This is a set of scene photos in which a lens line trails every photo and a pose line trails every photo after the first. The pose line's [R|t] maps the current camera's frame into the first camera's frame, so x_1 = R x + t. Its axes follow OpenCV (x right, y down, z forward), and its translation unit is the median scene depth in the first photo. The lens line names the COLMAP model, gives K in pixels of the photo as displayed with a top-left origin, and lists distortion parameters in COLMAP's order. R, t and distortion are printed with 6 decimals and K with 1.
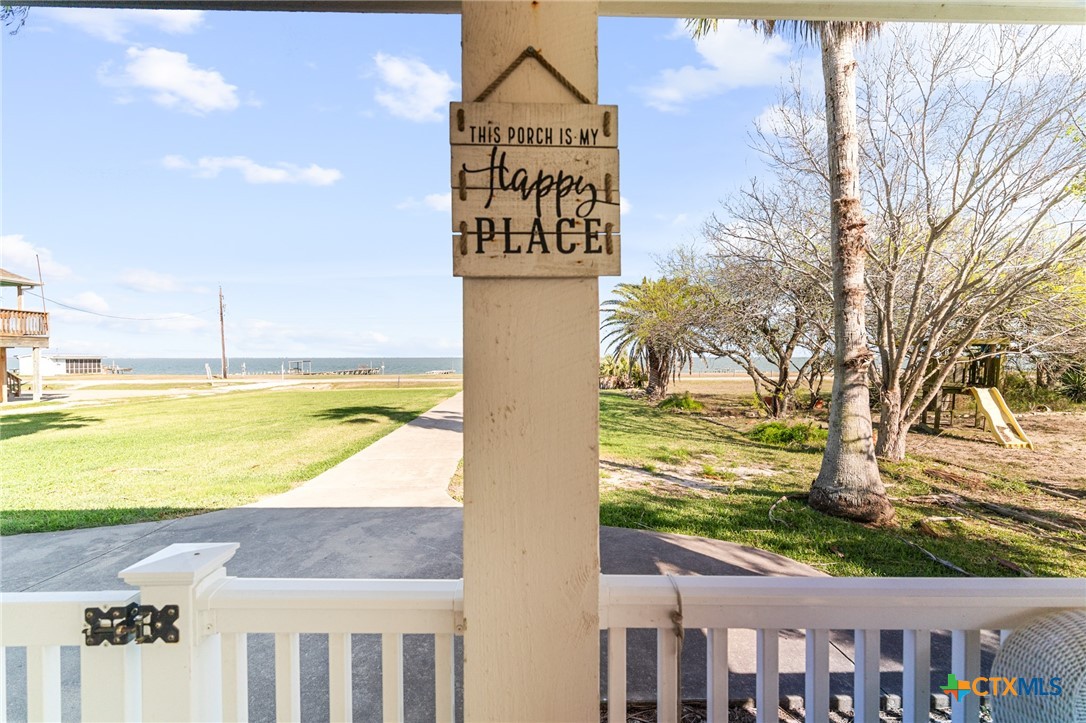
lens RADIAL K [[439.4, 0, 543.3], [0, 439.4, 365.0], [0, 0, 1]] dist [-0.000818, 0.000067]
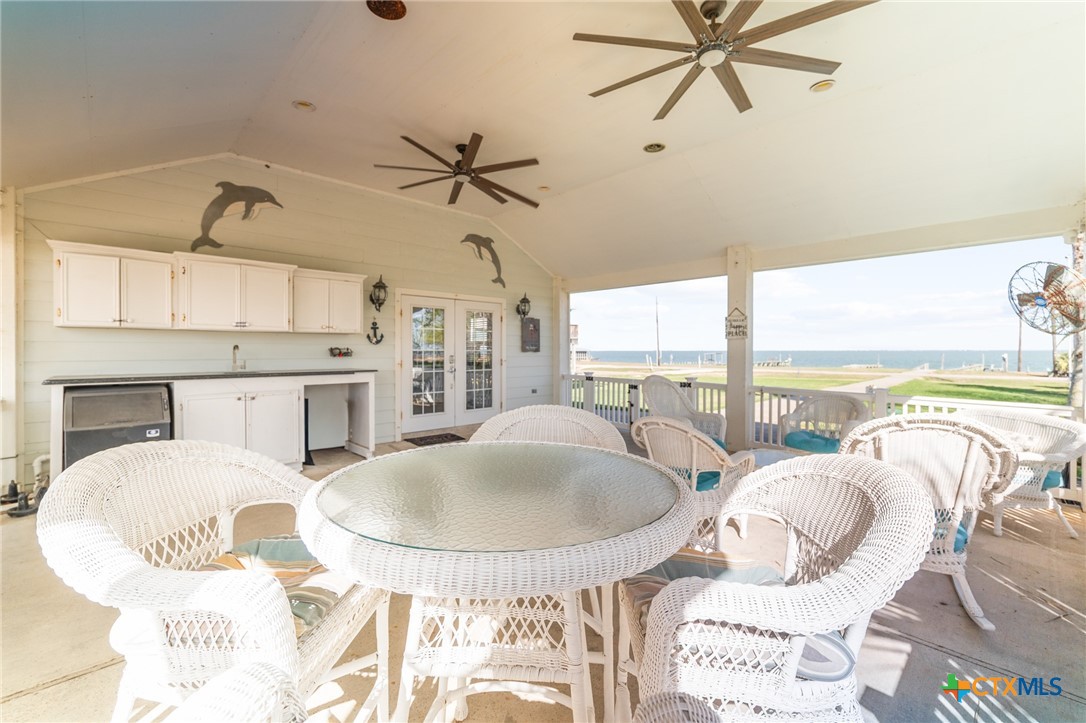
lens RADIAL K [[439.4, 0, 543.3], [0, 439.4, 365.0], [0, 0, 1]] dist [-0.000818, 0.000067]
pose [[0.640051, 0.025323, -0.767915, 1.143459], [-0.012528, 0.999668, 0.022523, 0.034790], [0.768230, -0.004796, 0.640156, -1.982865]]
